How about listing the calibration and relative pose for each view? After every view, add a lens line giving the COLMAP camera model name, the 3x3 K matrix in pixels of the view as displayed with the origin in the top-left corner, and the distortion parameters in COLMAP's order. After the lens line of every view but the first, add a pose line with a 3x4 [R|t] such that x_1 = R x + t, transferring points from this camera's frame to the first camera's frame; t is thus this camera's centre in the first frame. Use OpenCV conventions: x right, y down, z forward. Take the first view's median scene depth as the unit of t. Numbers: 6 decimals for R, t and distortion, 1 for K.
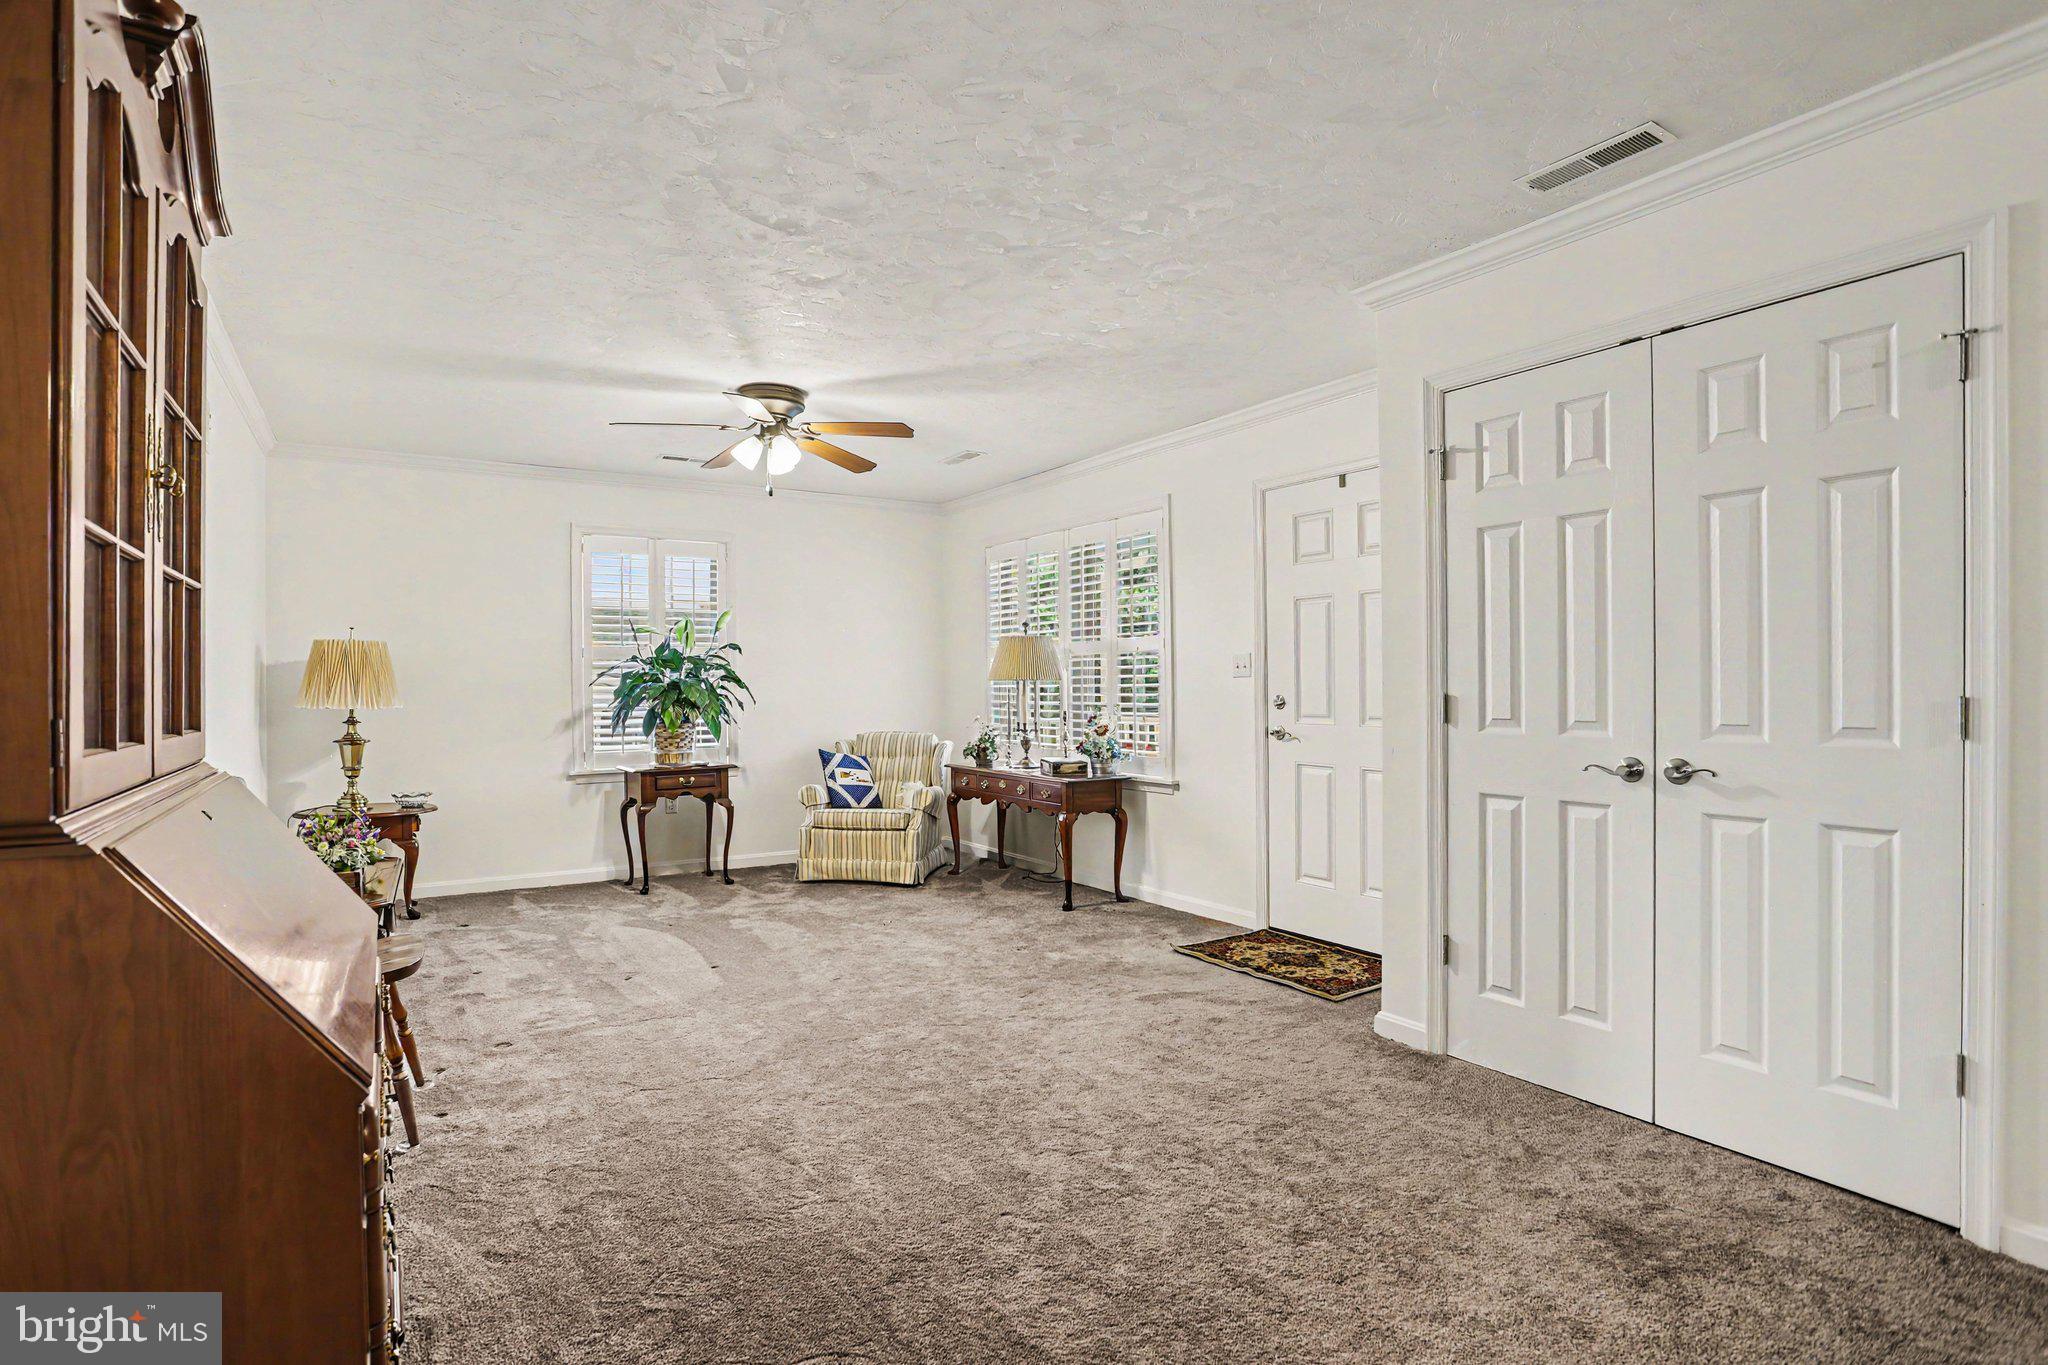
lens RADIAL K [[1007.1, 0, 1010.2], [0, 1007.1, 699.1], [0, 0, 1]] dist [-0.063013, 0.019101]
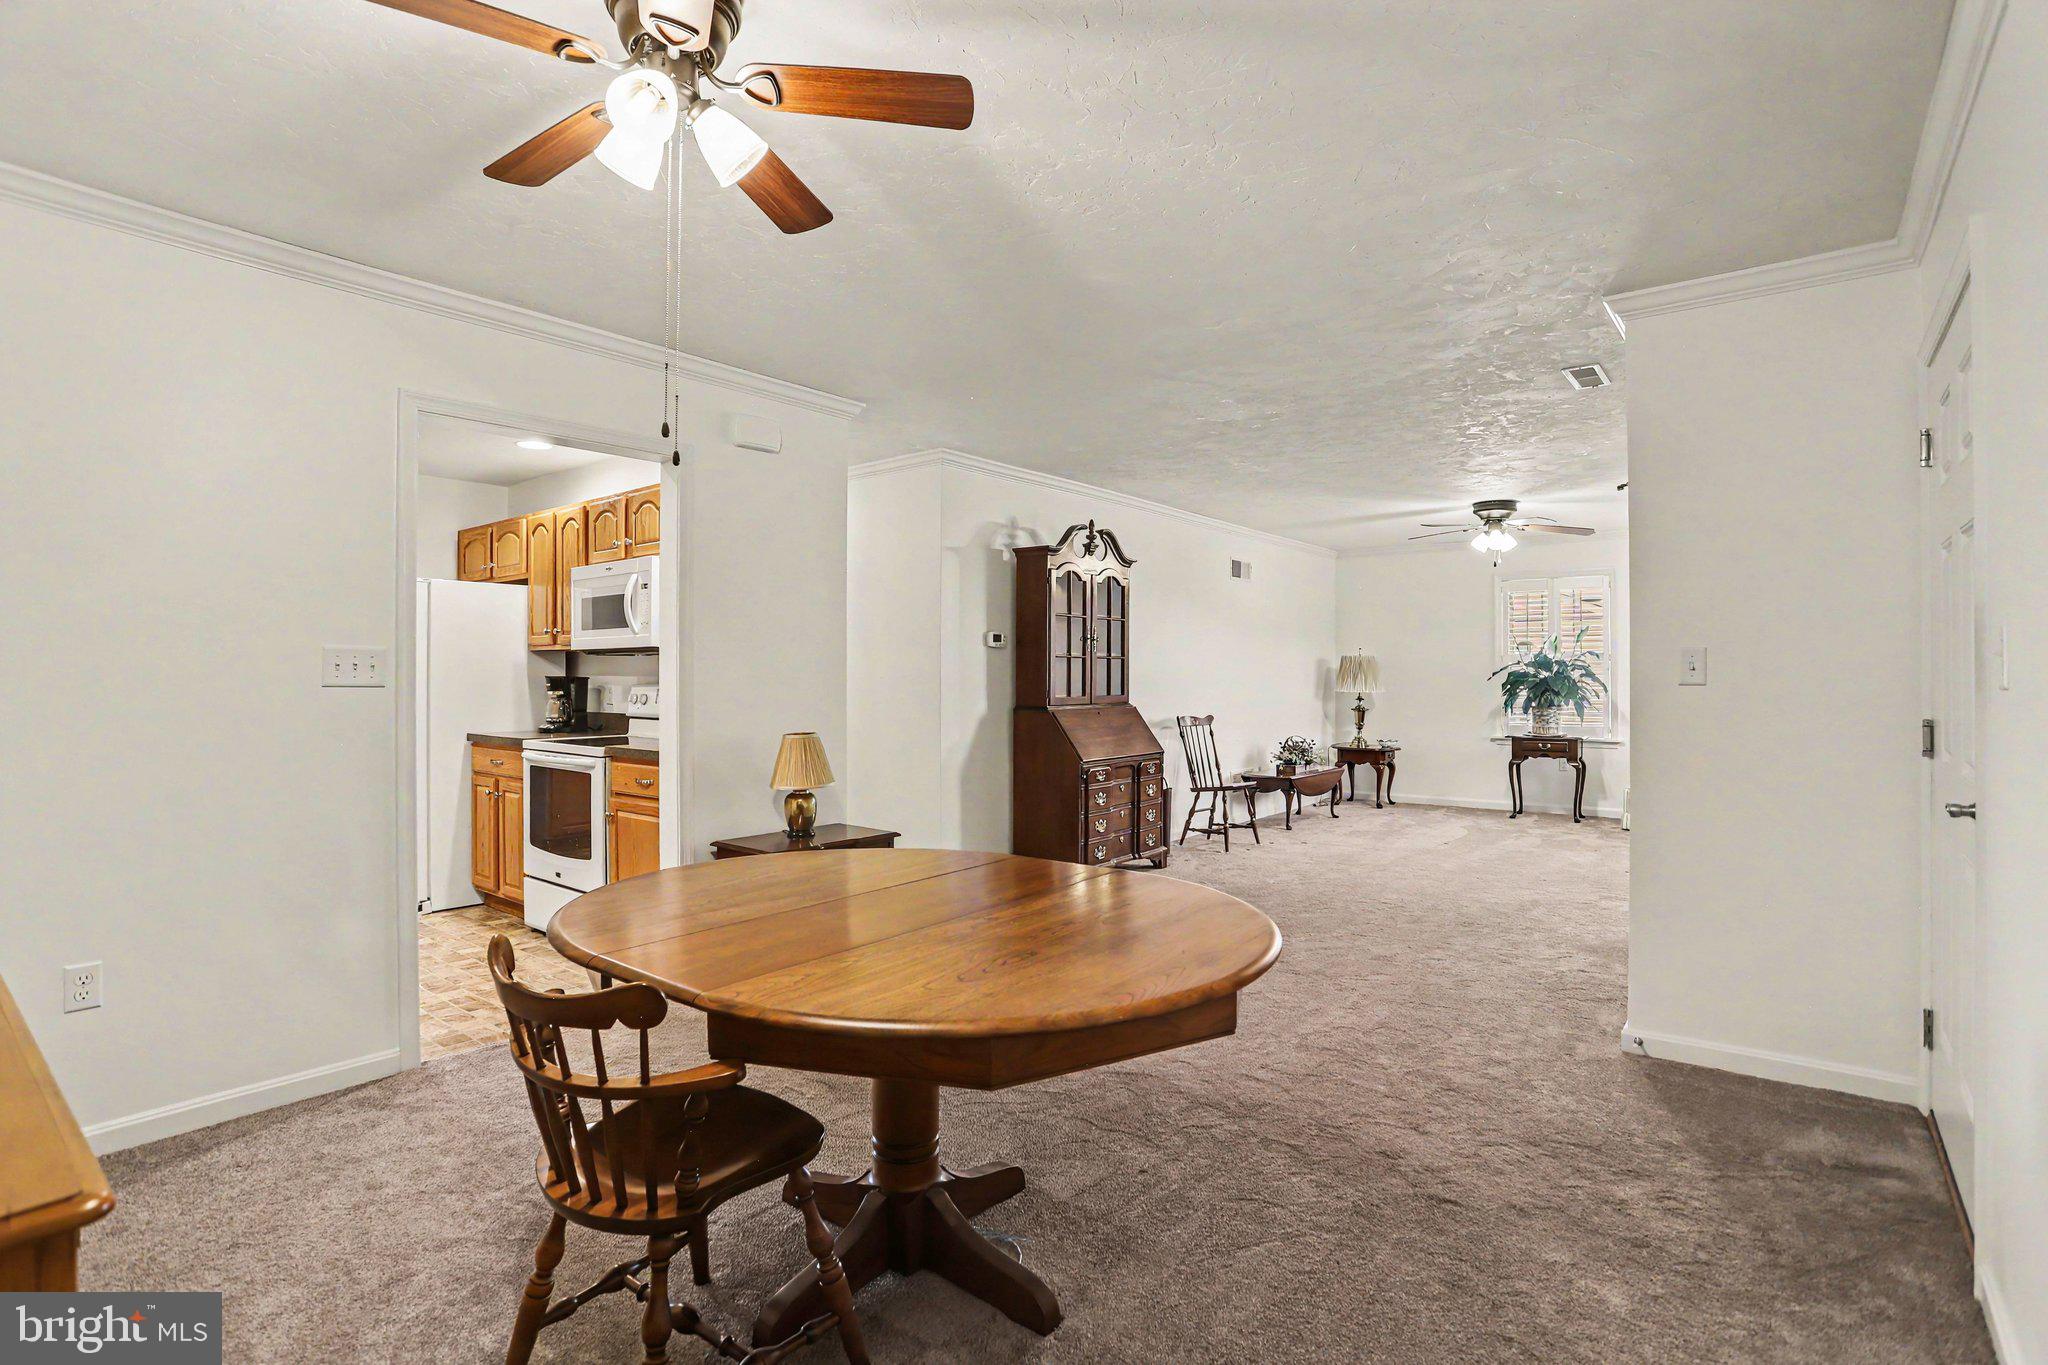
lens RADIAL K [[1007.1, 0, 1024.2], [0, 1007.1, 685.6], [0, 0, 1]] dist [-0.063013, 0.019101]
pose [[0.332095, 0.013281, -0.943152, 0.793507], [-0.016652, 0.999828, 0.008216, -0.006065], [0.943099, 0.012977, 0.332259, -0.205049]]
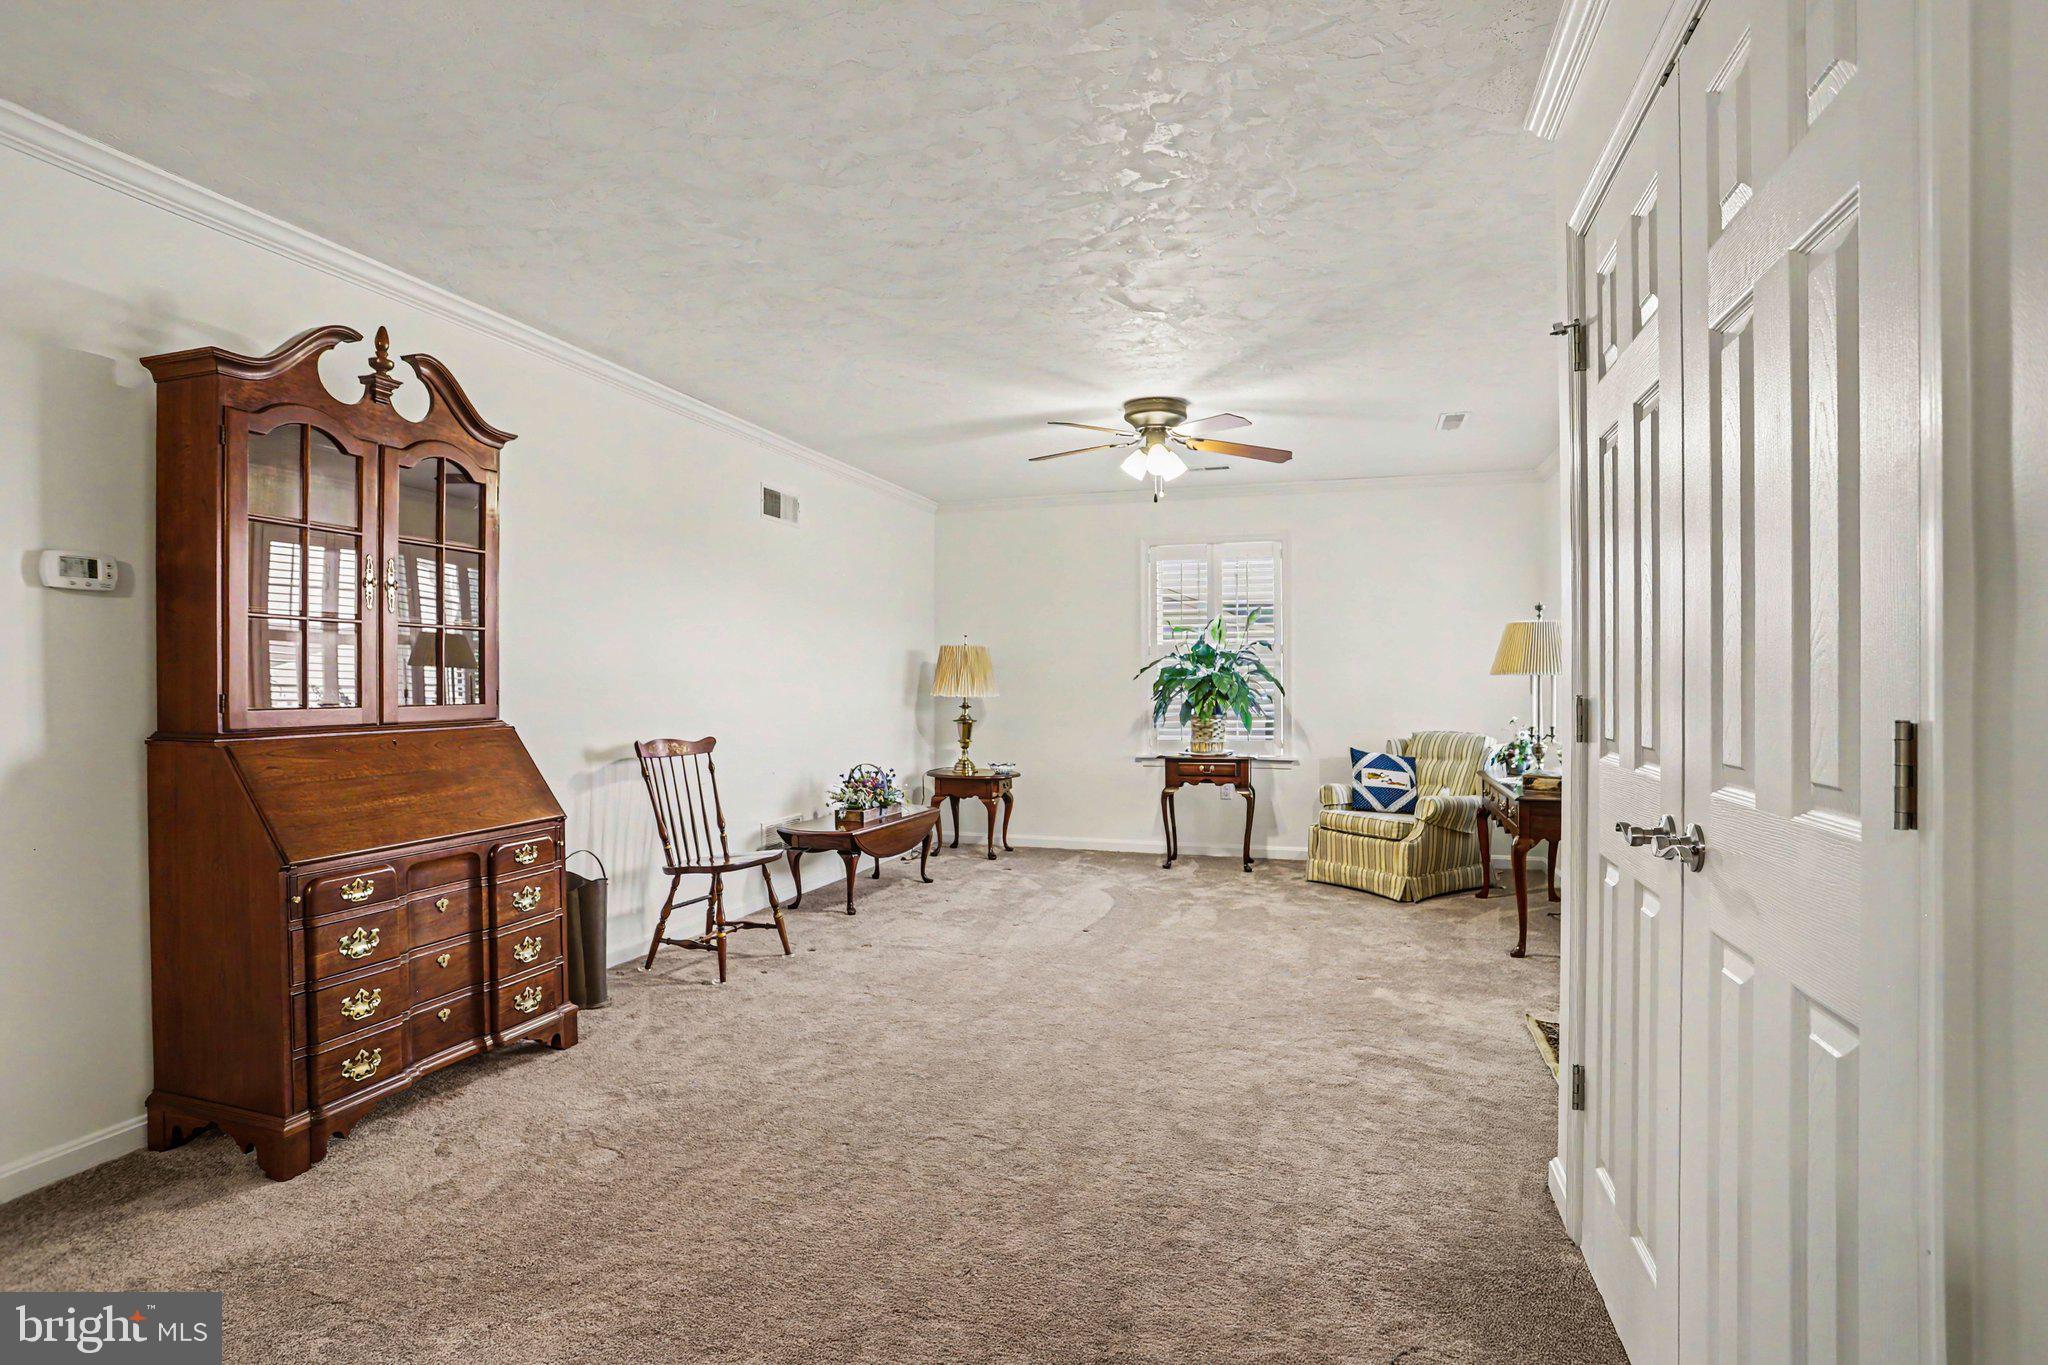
lens RADIAL K [[1007.1, 0, 1022.8], [0, 1007.1, 677.7], [0, 0, 1]] dist [-0.063013, 0.019101]
pose [[0.641573, 0.001701, -0.767060, 0.372201], [-0.015779, 0.999815, -0.010981, -0.000934], [0.766900, 0.019148, 0.641481, 0.158231]]
